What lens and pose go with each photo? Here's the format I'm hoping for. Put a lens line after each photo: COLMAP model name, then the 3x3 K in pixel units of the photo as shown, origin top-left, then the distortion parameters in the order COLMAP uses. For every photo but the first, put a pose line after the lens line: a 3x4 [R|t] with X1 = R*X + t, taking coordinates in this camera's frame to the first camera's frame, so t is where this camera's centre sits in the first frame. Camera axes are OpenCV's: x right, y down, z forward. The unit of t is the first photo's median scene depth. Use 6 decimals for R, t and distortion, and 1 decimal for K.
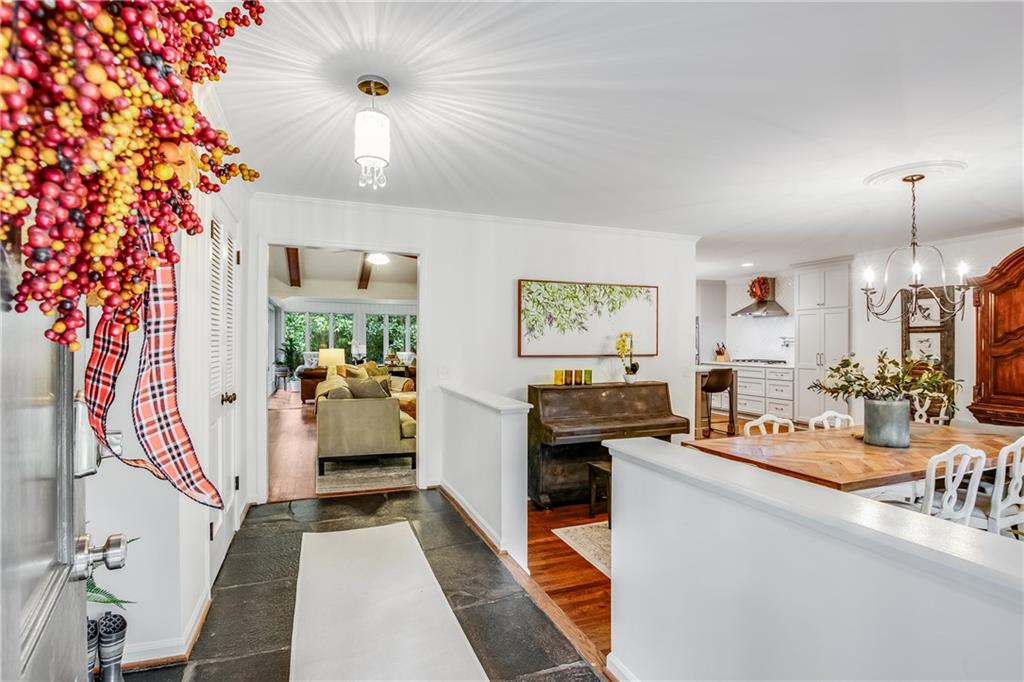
lens RADIAL K [[492.8, 0, 518.7], [0, 492.8, 341.1], [0, 0, 1]] dist [-0.009265, 0.001264]
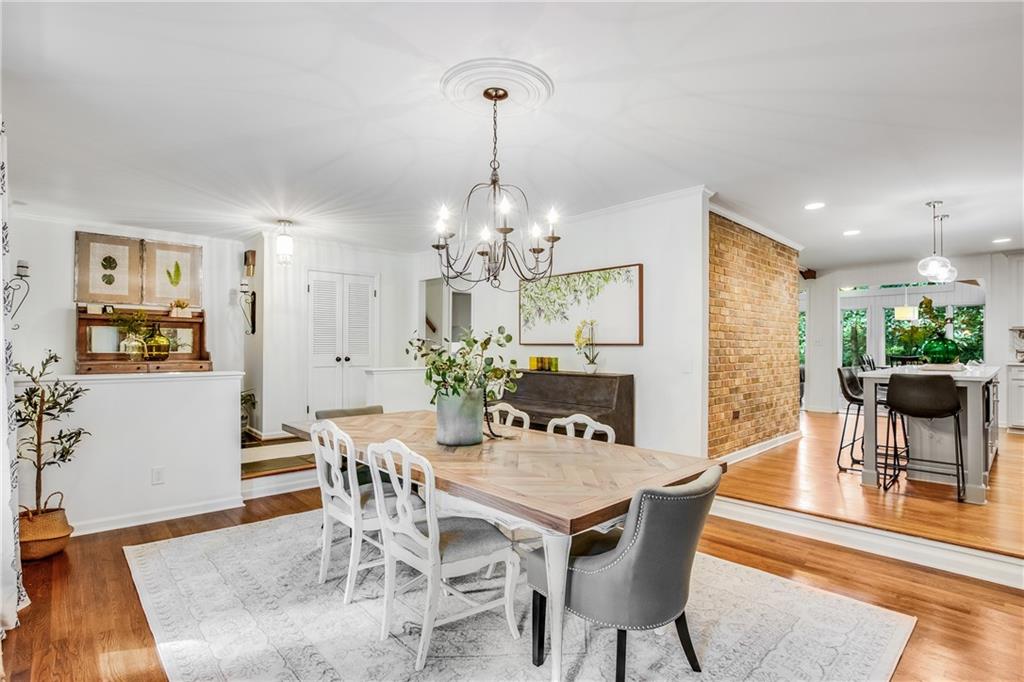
lens RADIAL K [[492.8, 0, 513.6], [0, 492.8, 342.0], [0, 0, 1]] dist [-0.009265, 0.001264]
pose [[0.371105, -0.005603, -0.928574, 1.040529], [-0.000218, 0.999981, -0.006121, 0.030353], [0.928591, 0.002474, 0.371097, 0.514898]]
